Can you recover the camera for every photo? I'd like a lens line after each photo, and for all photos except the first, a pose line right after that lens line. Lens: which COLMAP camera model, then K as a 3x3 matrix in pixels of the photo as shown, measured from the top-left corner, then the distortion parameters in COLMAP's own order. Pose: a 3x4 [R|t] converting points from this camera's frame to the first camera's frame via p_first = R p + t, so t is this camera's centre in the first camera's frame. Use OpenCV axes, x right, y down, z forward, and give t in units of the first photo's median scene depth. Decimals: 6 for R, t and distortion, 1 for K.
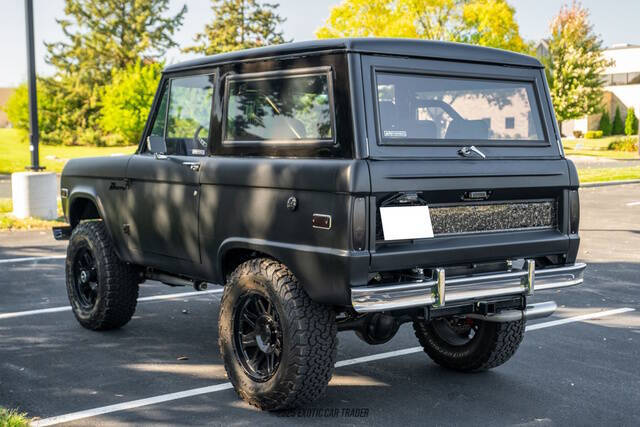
lens RADIAL K [[929.0, 0, 340.0], [0, 929.0, 212.0], [0, 0, 1]] dist [0.068291, 0.013545]
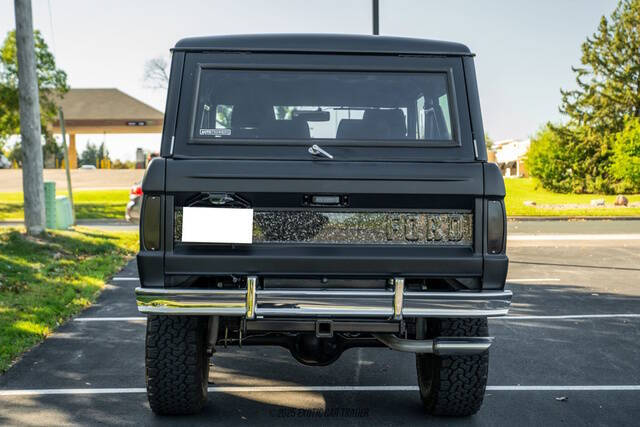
lens RADIAL K [[929.0, 0, 340.0], [0, 929.0, 212.0], [0, 0, 1]] dist [0.068291, 0.013545]
pose [[0.825016, 0.013564, -0.564946, 0.429438], [-0.045337, 0.998078, -0.042244, 0.019575], [0.563287, 0.060465, 0.824046, 0.175849]]
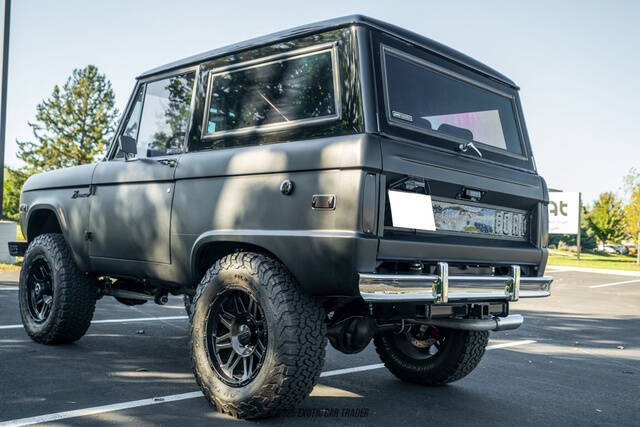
lens RADIAL K [[687.9, 0, 370.5], [0, 687.9, 231.8], [0, 0, 1]] dist [-0.013402, -0.001021]
pose [[0.982993, 0.046575, 0.177638, -0.055244], [-0.030251, 0.995157, -0.093523, 0.059770], [-0.181134, 0.086559, 0.979642, 0.202846]]
